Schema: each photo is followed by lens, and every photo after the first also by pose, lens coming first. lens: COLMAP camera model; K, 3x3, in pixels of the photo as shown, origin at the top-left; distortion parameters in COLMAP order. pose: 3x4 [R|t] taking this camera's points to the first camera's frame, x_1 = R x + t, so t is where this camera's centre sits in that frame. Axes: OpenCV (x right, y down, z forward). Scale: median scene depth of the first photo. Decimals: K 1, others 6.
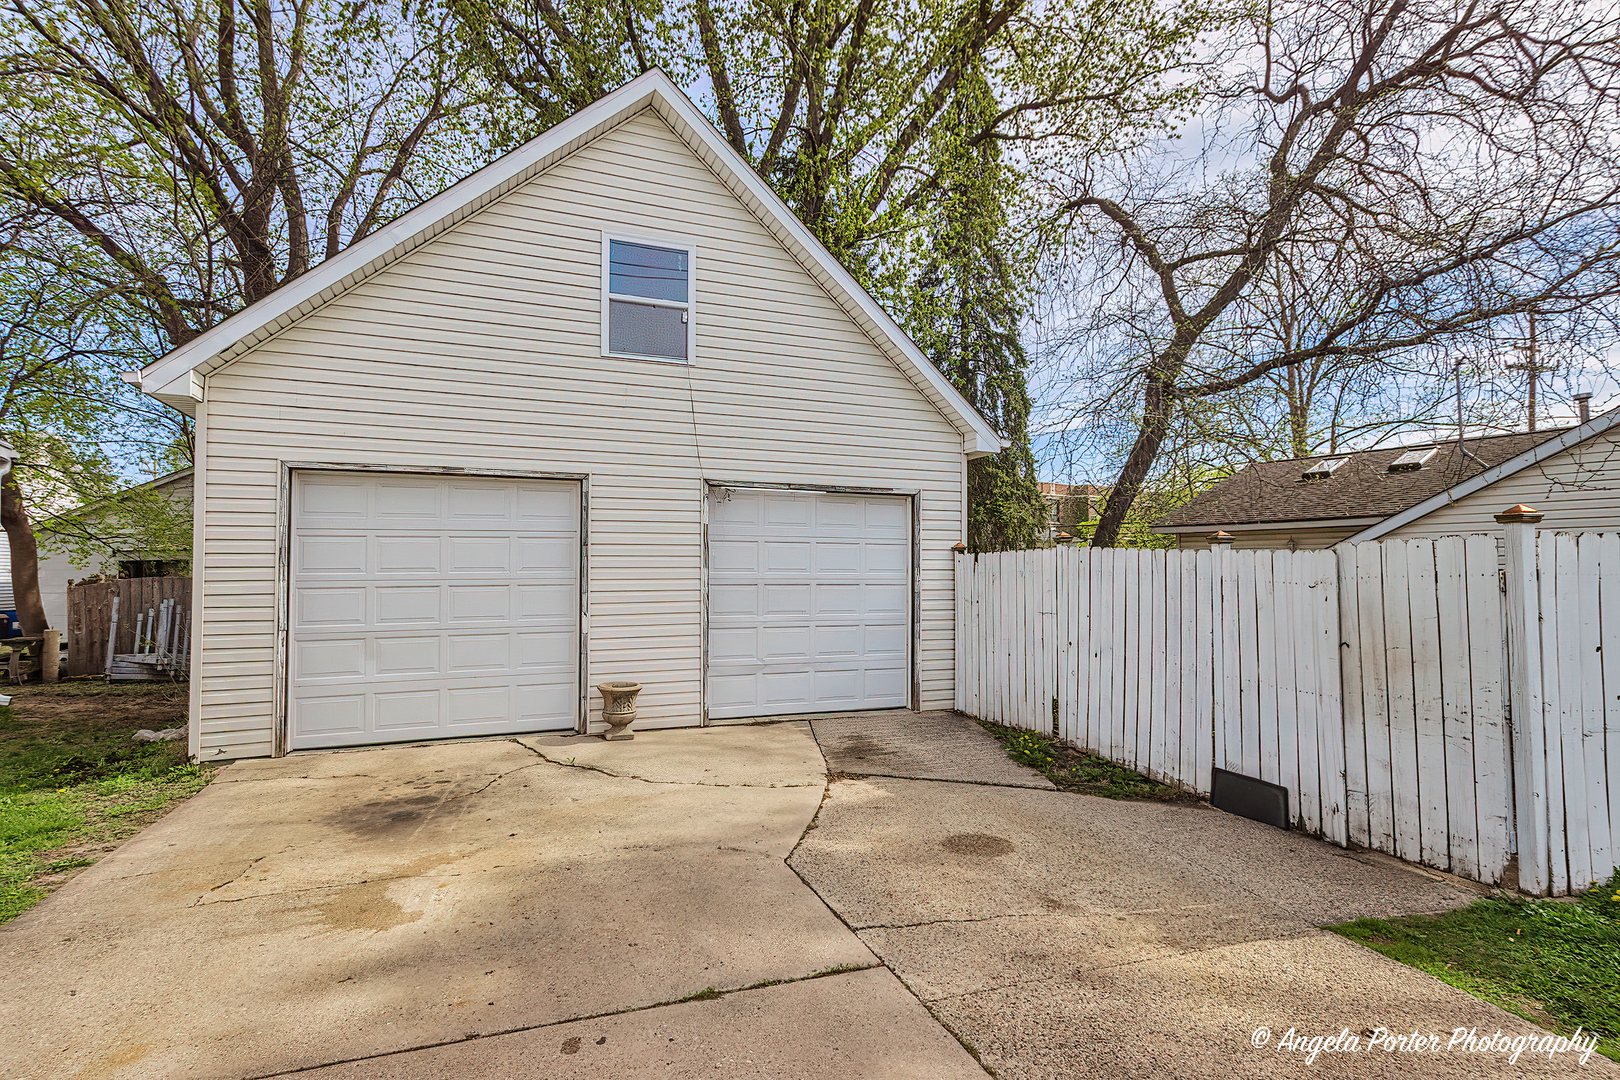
lens RADIAL K [[800.9, 0, 810.0], [0, 800.9, 540.0], [0, 0, 1]] dist [0.025036, -0.009455]
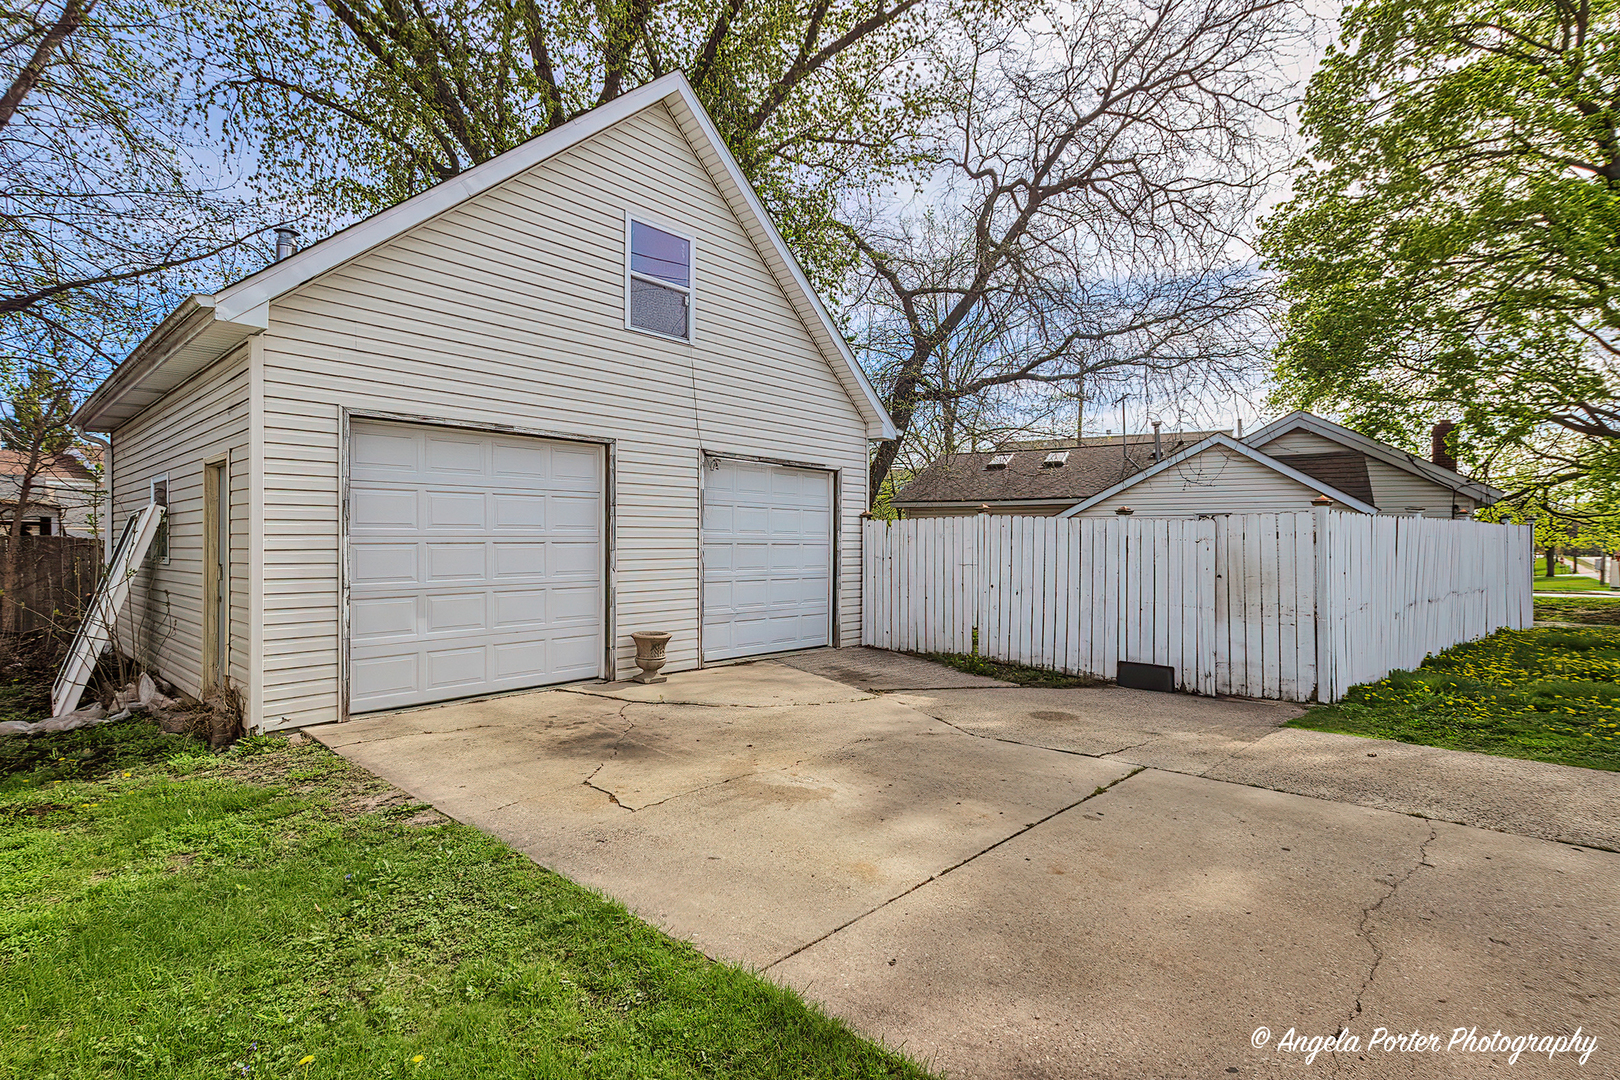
lens RADIAL K [[768.4, 0, 809.0], [0, 768.4, 533.2], [0, 0, 1]] dist [0.010585, -0.000117]
pose [[0.900453, 0.008257, 0.434874, -0.528016], [-0.020840, 0.999491, 0.024175, 0.014040], [-0.434453, -0.030831, 0.900167, -0.039087]]
